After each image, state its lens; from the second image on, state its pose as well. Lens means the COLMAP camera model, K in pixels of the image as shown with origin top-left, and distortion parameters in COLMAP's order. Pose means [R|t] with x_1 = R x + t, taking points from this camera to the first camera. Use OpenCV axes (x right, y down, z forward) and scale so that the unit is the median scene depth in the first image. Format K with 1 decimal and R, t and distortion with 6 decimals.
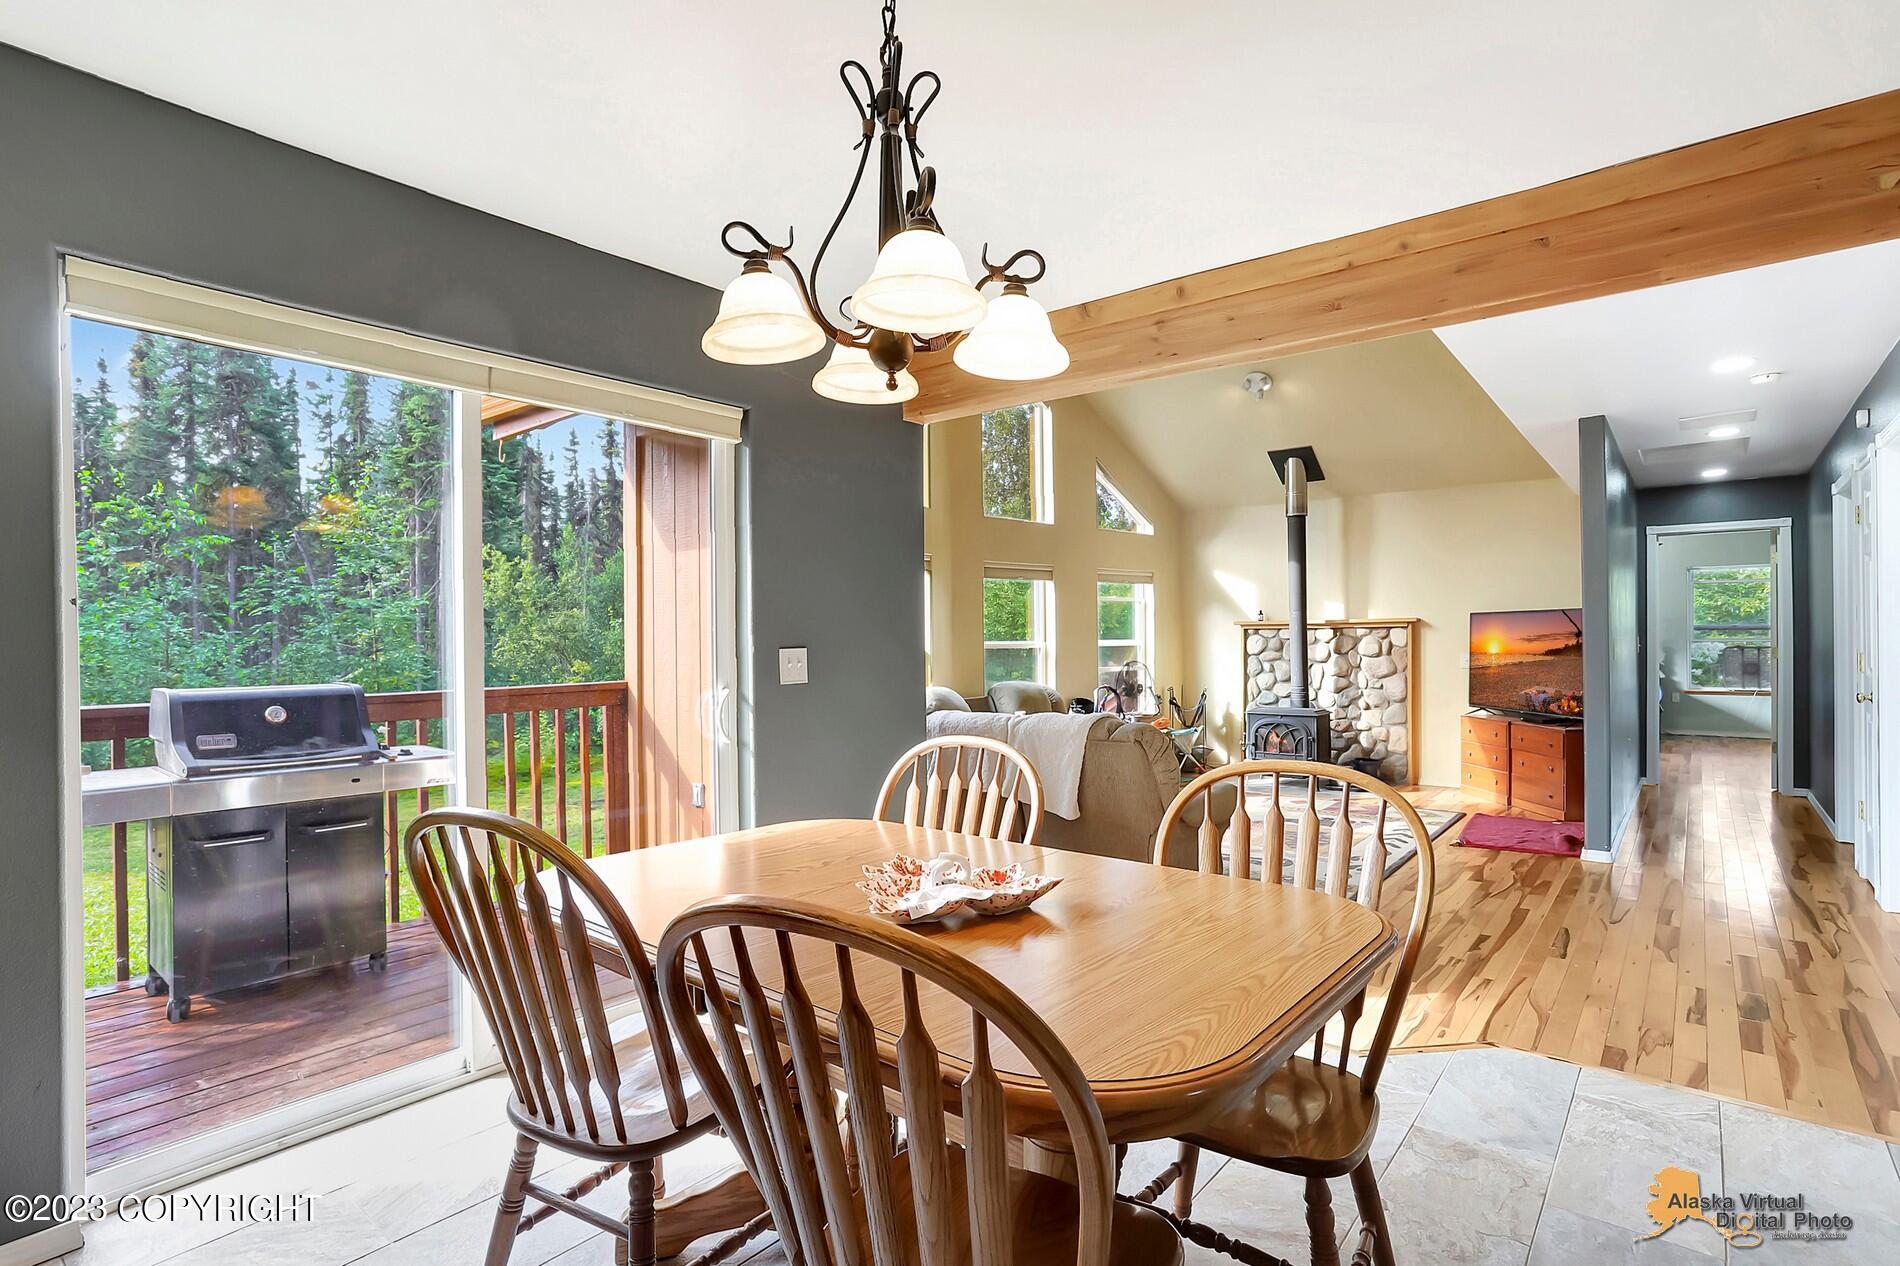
lens RADIAL K [[963.2, 0, 938.4], [0, 963.2, 646.0], [0, 0, 1]] dist [-0.049166, 0.011284]
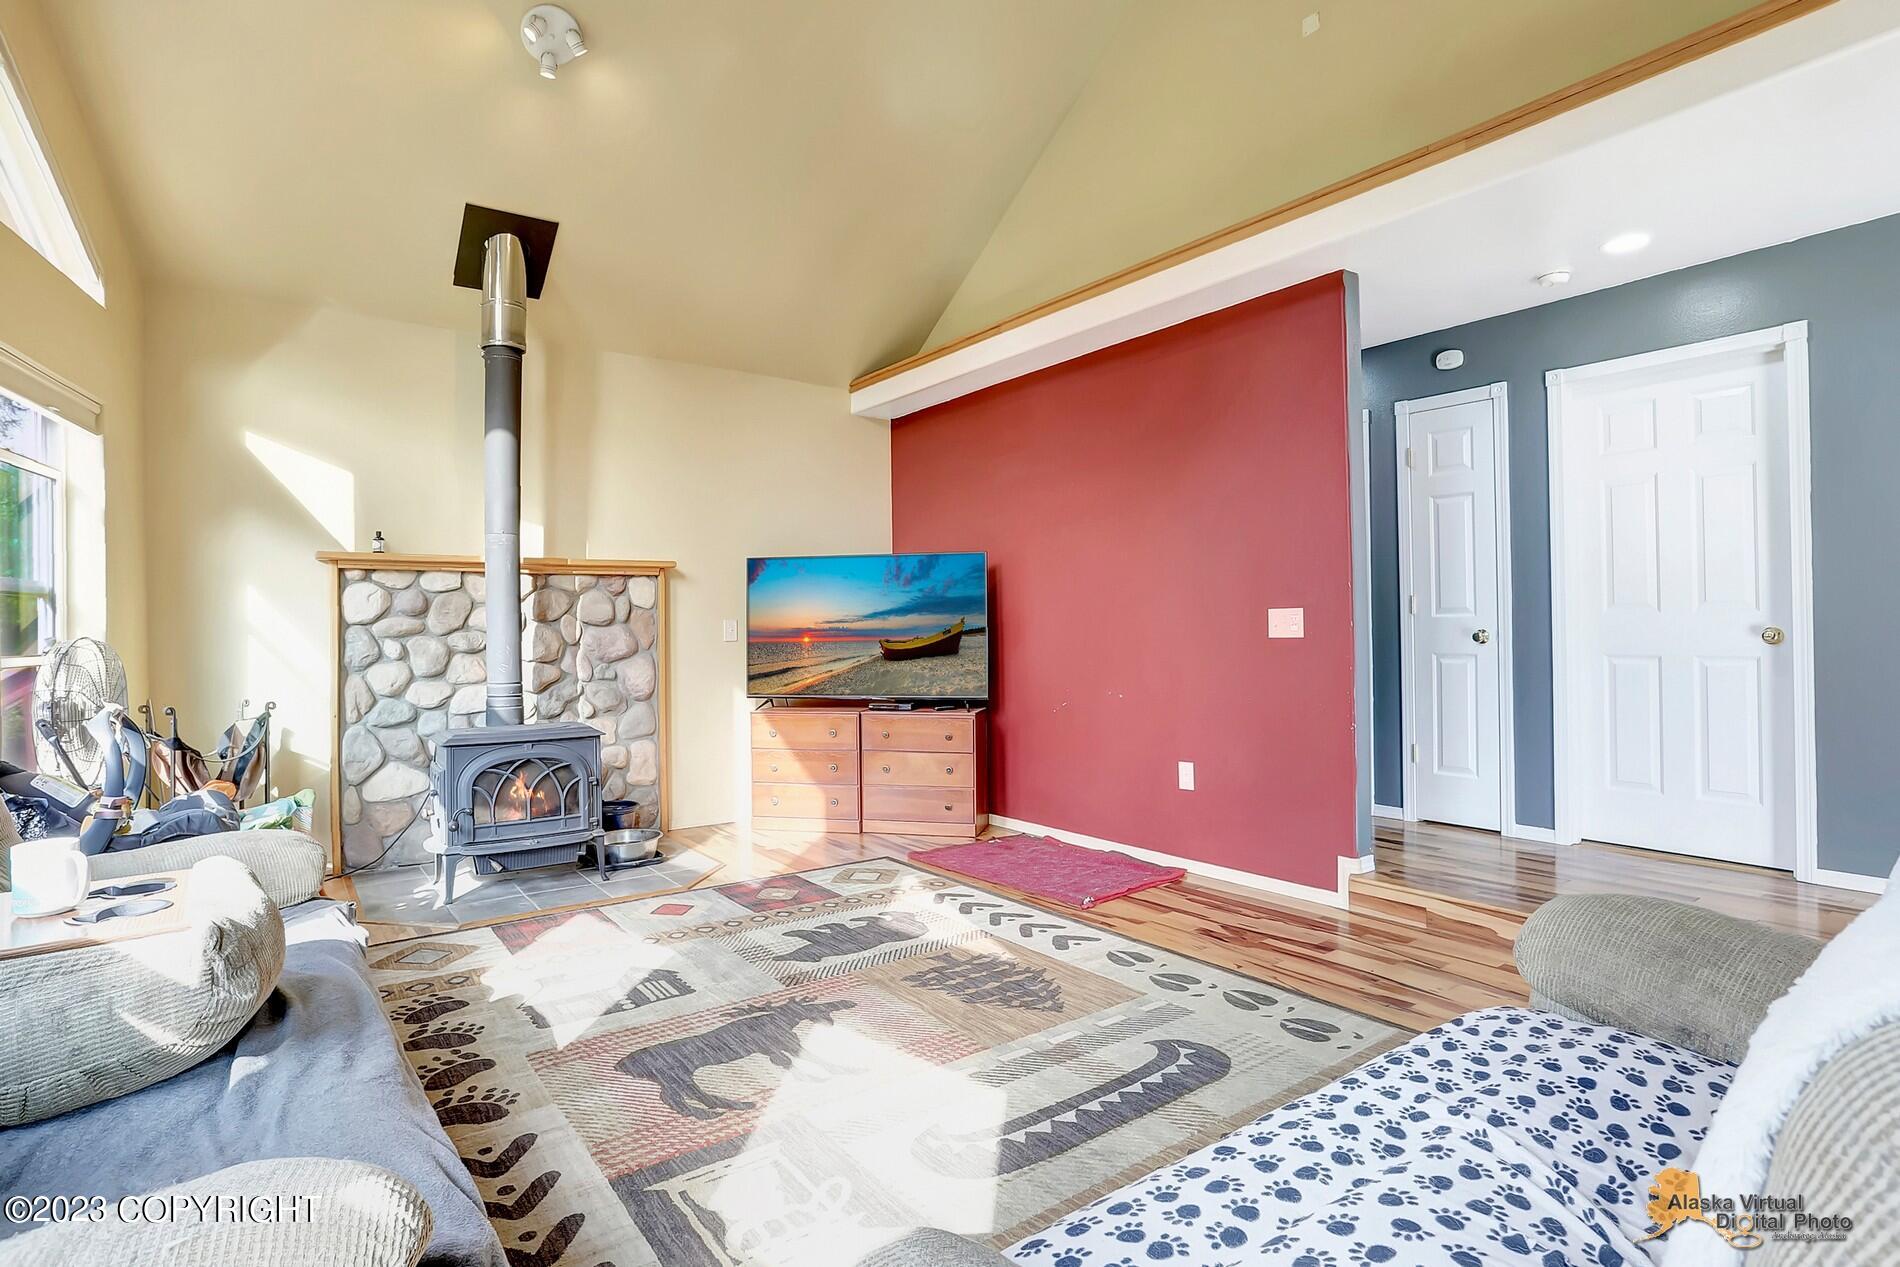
lens RADIAL K [[963.2, 0, 954.6], [0, 963.2, 626.6], [0, 0, 1]] dist [-0.049166, 0.011284]
pose [[0.205231, 0.010367, 0.978659, -0.073168], [0.016242, 0.999770, -0.013997, 0.023519], [-0.978579, 0.018768, 0.205016, 0.673281]]
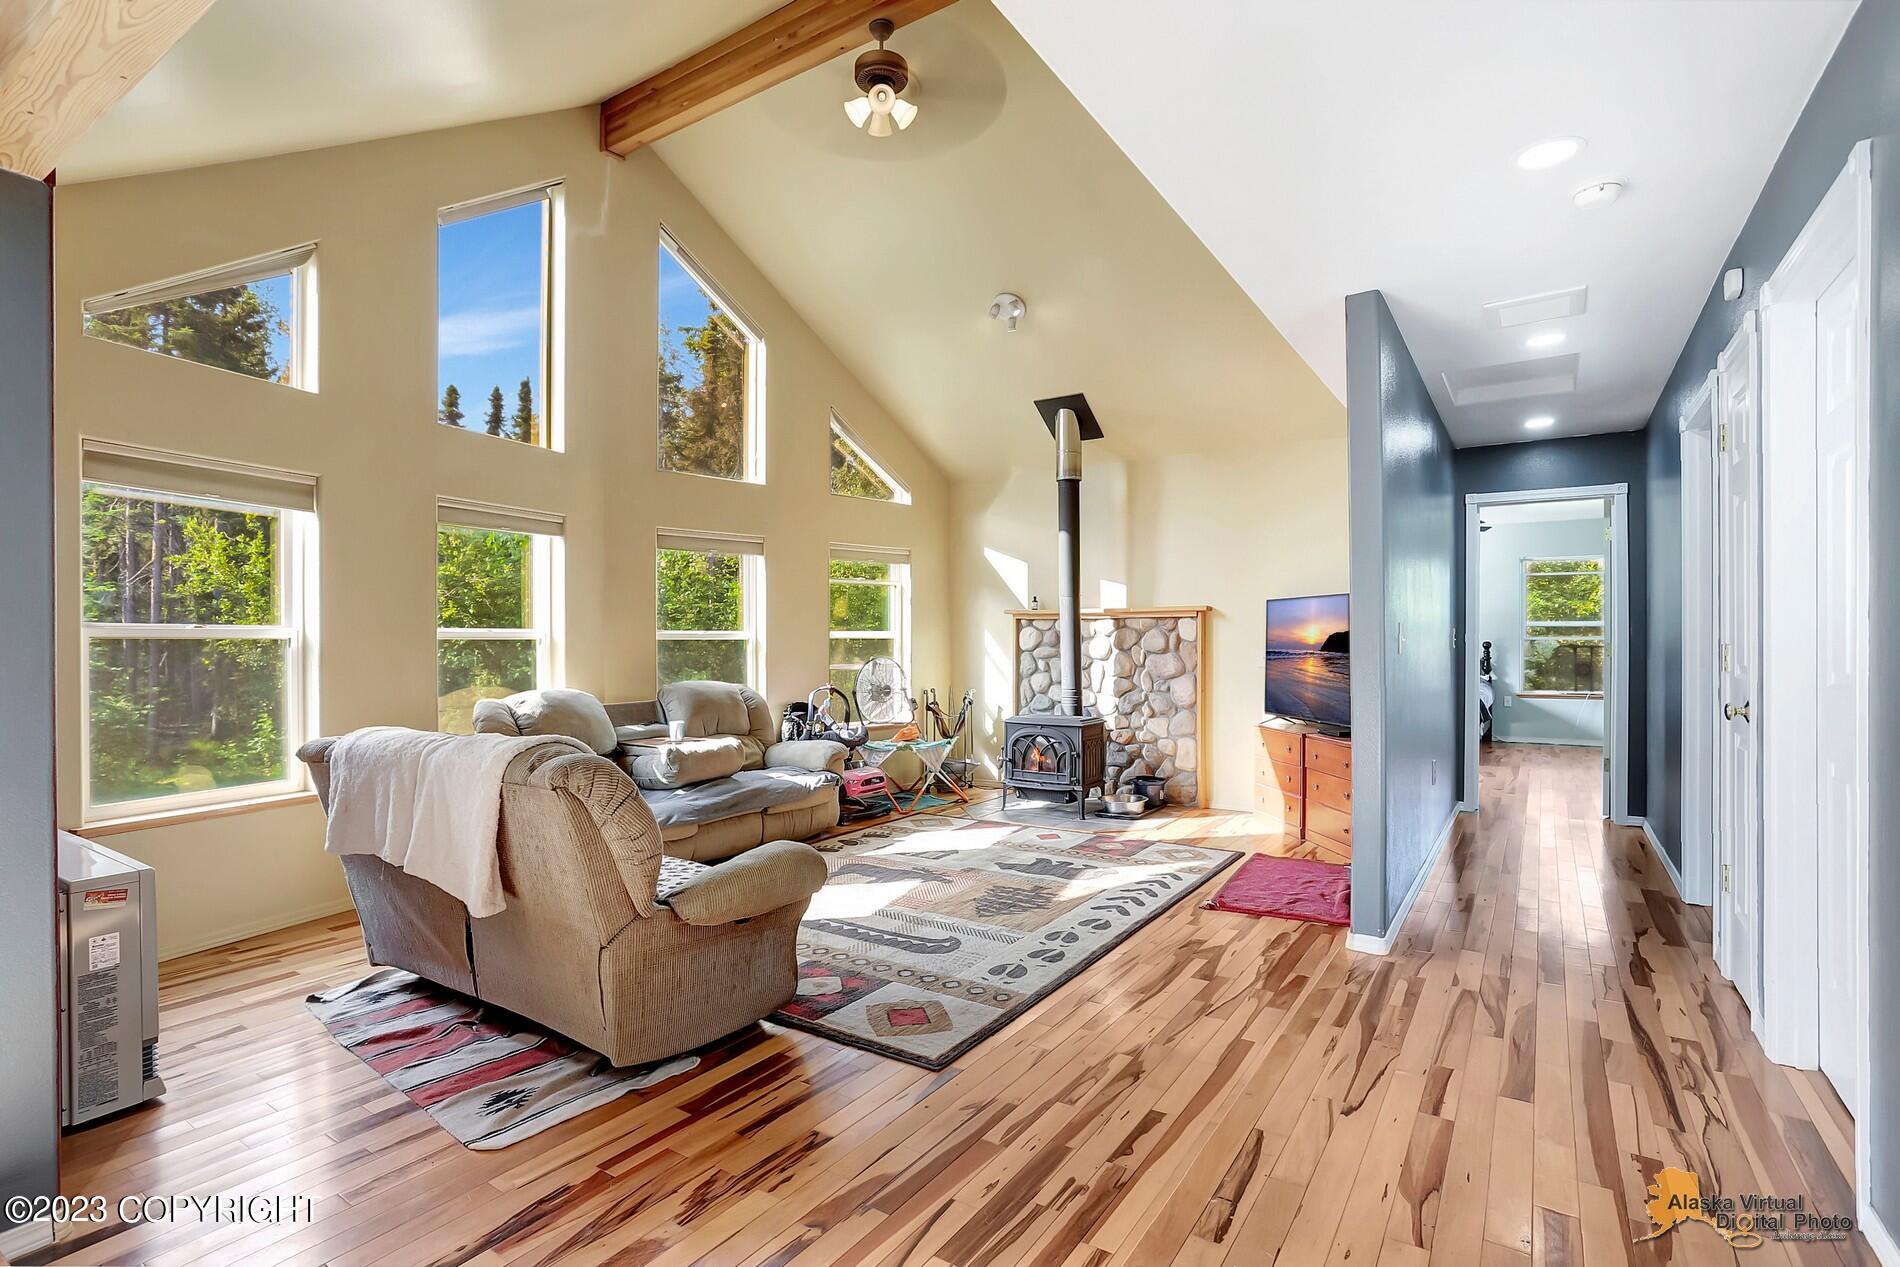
lens RADIAL K [[963.2, 0, 952.7], [0, 963.2, 644.2], [0, 0, 1]] dist [-0.049166, 0.011284]
pose [[0.992132, 0.006700, 0.125018, 0.175553], [-0.006626, 0.999978, -0.001013, 0.005234], [-0.125022, 0.000177, 0.992154, 0.197482]]
